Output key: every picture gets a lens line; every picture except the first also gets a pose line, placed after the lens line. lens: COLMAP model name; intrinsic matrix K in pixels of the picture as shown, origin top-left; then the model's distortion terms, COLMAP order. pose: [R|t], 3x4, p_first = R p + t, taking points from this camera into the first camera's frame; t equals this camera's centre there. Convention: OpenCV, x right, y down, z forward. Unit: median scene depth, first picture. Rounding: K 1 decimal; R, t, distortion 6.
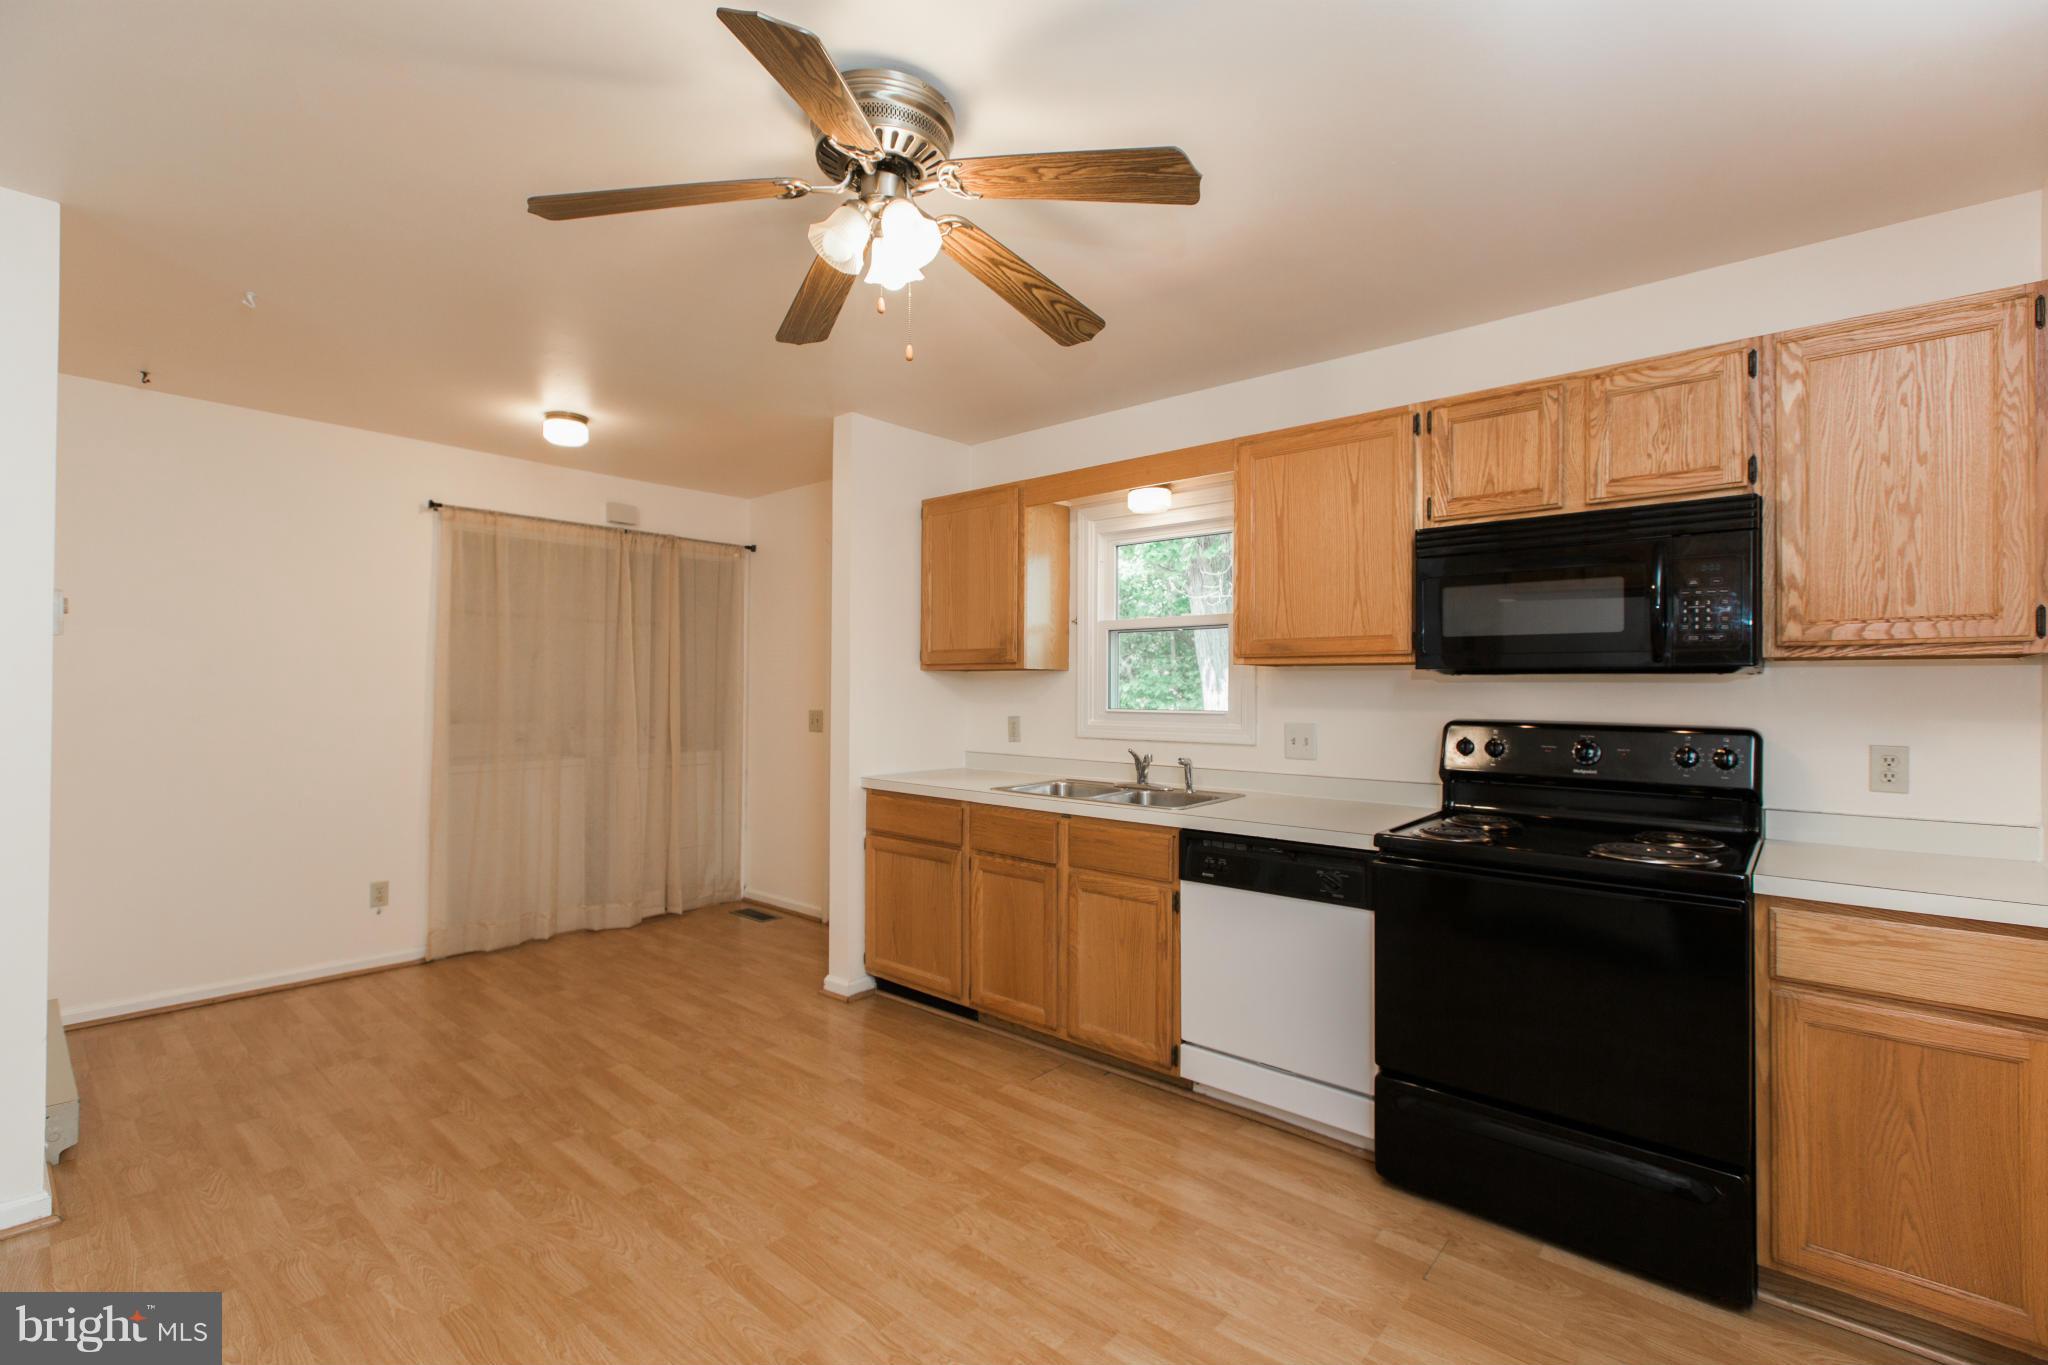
lens RADIAL K [[899.6, 0, 1022.6], [0, 899.6, 684.1], [0, 0, 1]] dist [-0.001175, -0.000113]
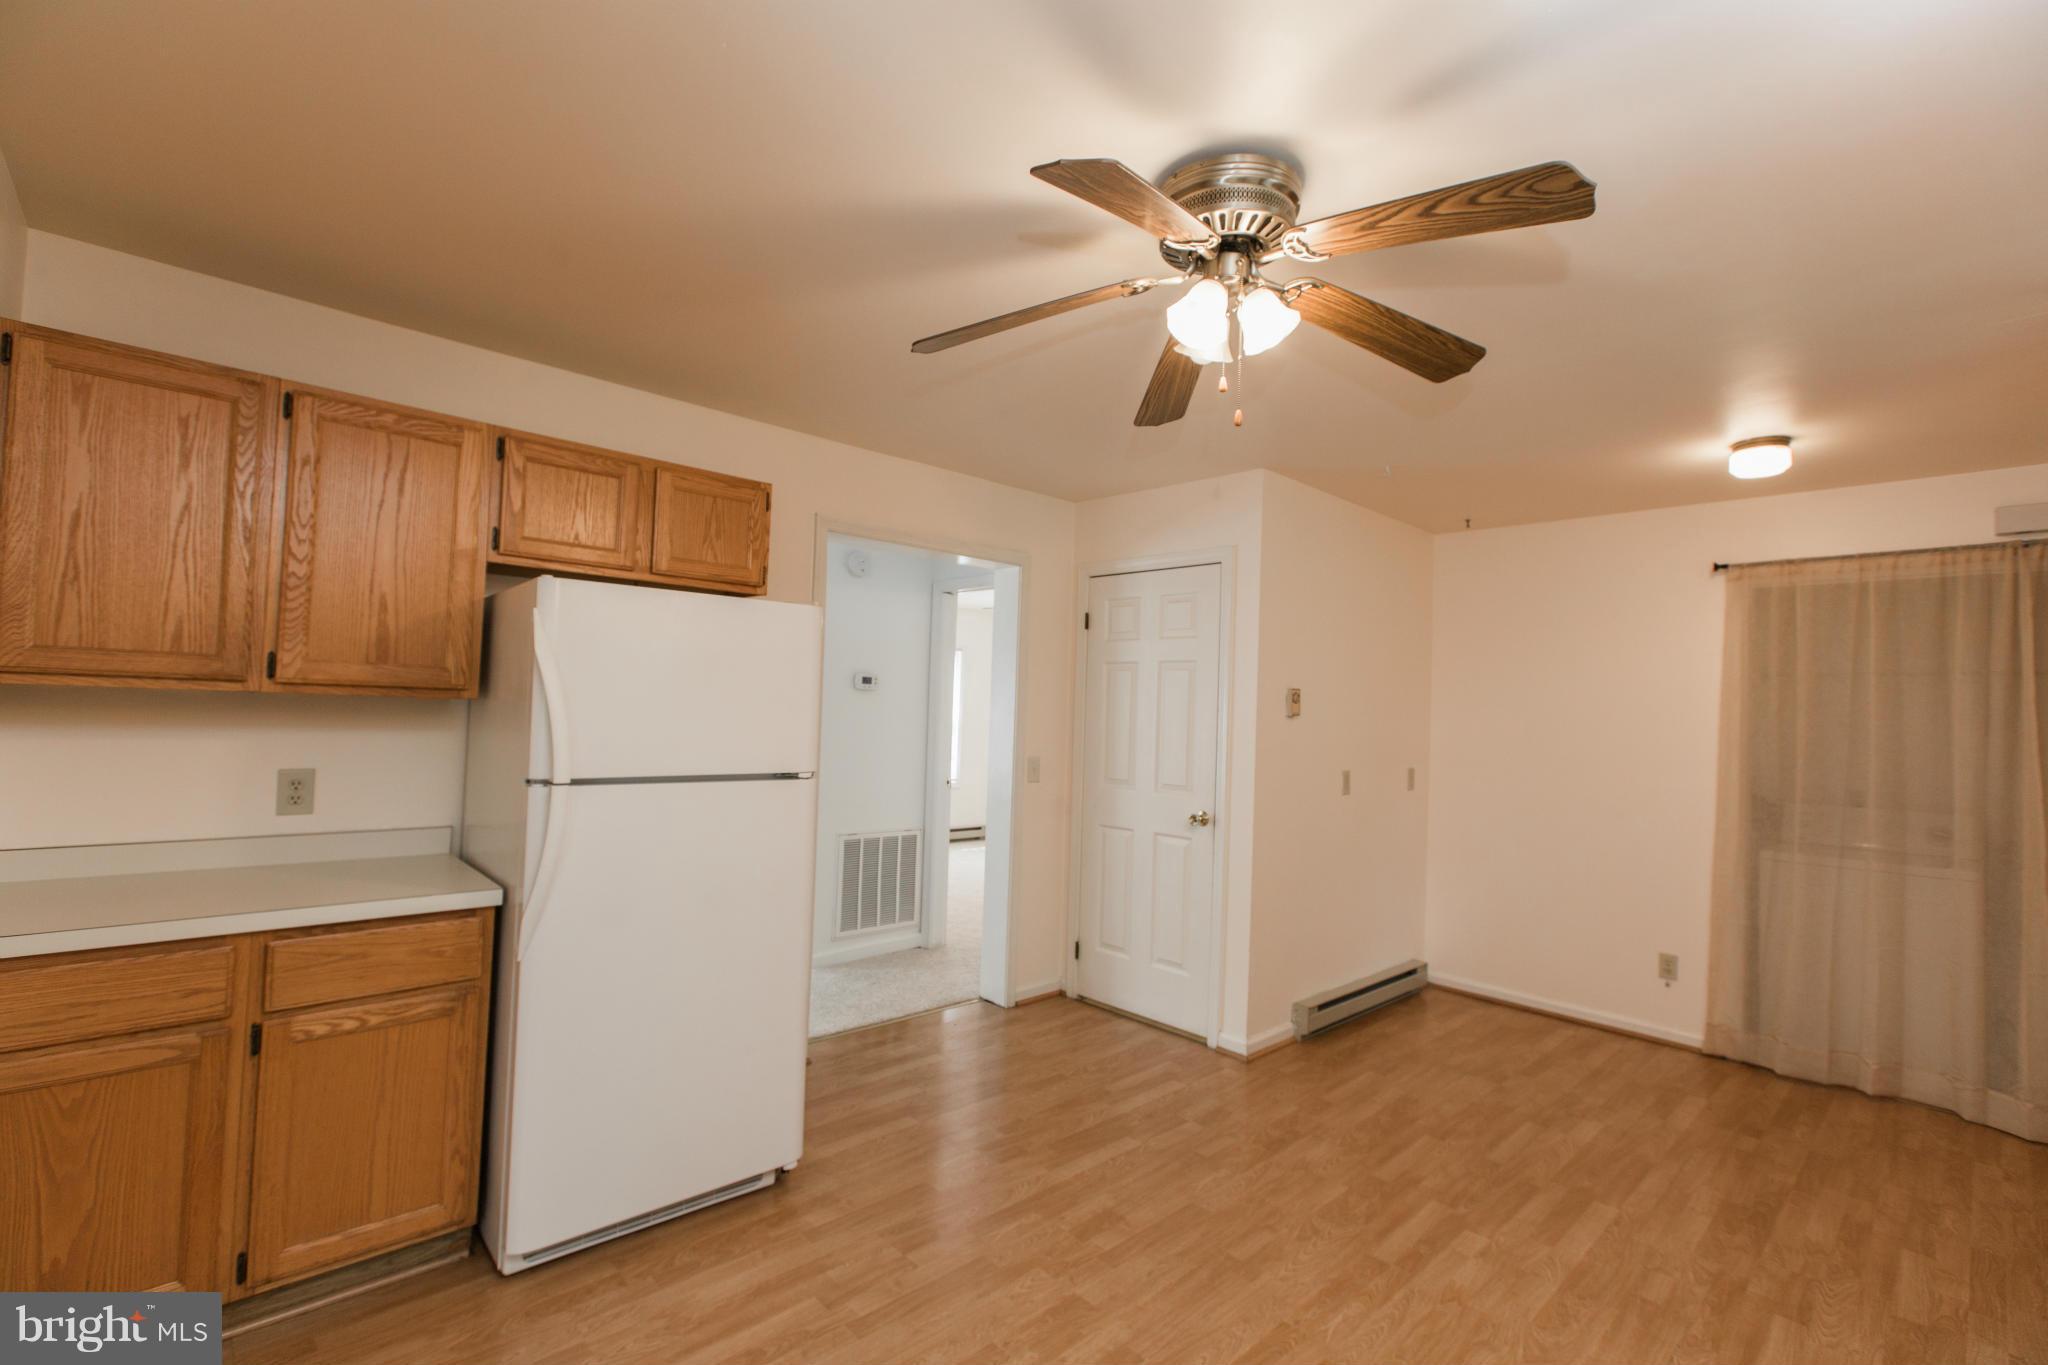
lens RADIAL K [[899.6, 0, 1022.6], [0, 899.6, 684.1], [0, 0, 1]] dist [-0.001175, -0.000113]
pose [[-0.104483, -0.040684, -0.993694, 0.499198], [-0.029676, 0.998846, -0.037775, -0.027578], [0.994084, 0.025543, -0.105570, 0.532769]]
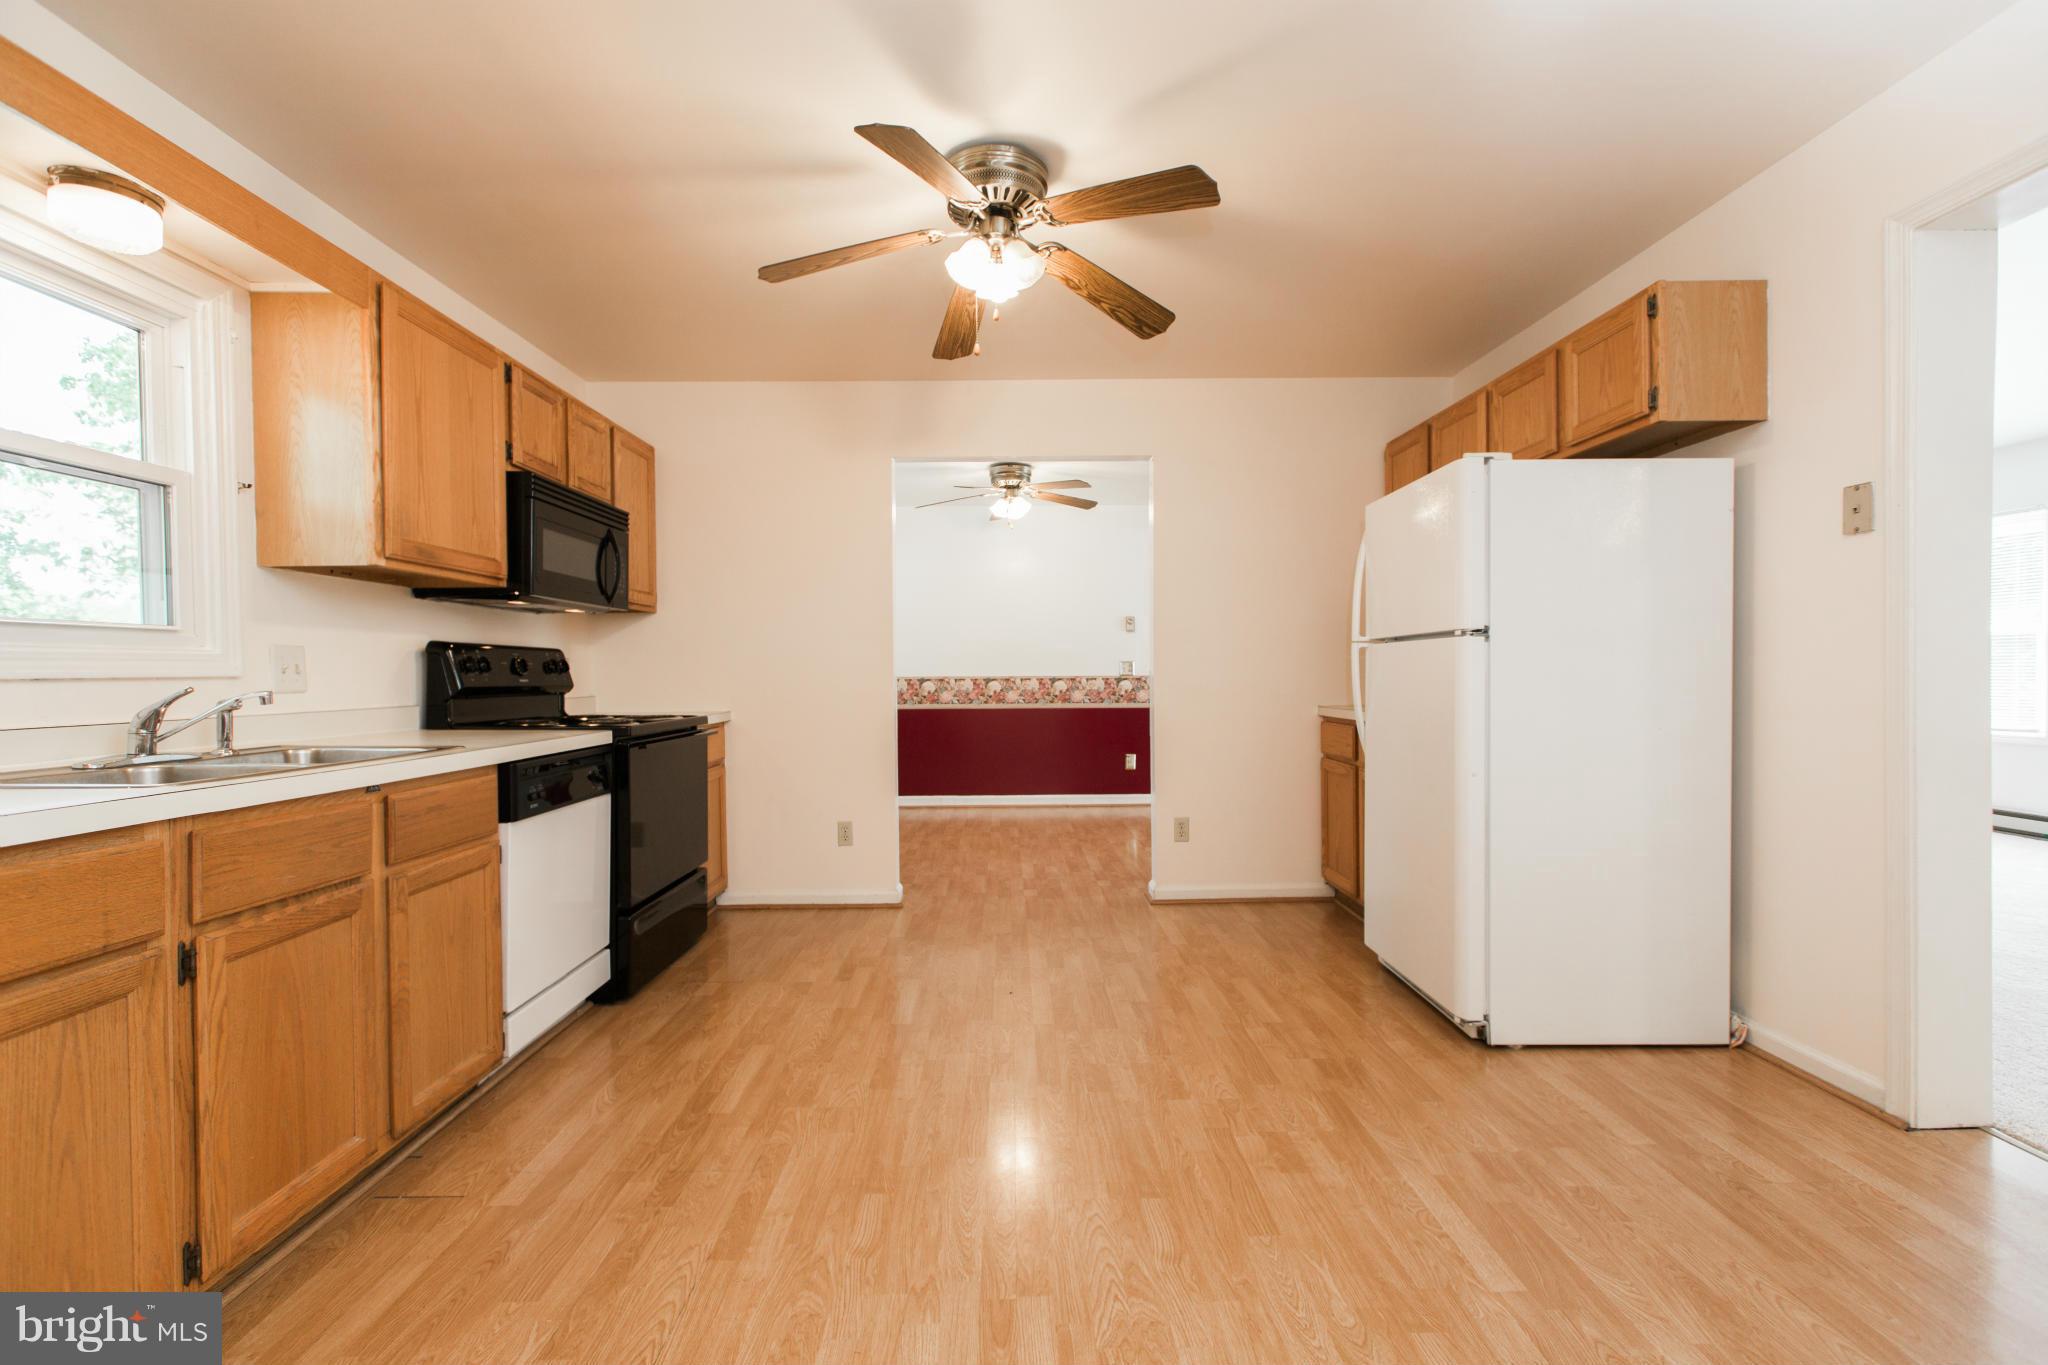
lens RADIAL K [[903.5, 0, 1024.0], [0, 903.5, 682.5], [0, 0, 1]] dist [0.000457, 0.000115]
pose [[-0.667255, -0.007252, 0.744794, -0.721886], [0.001428, 0.999938, 0.011016, 0.072170], [-0.744828, 0.008414, -0.667204, 1.125025]]
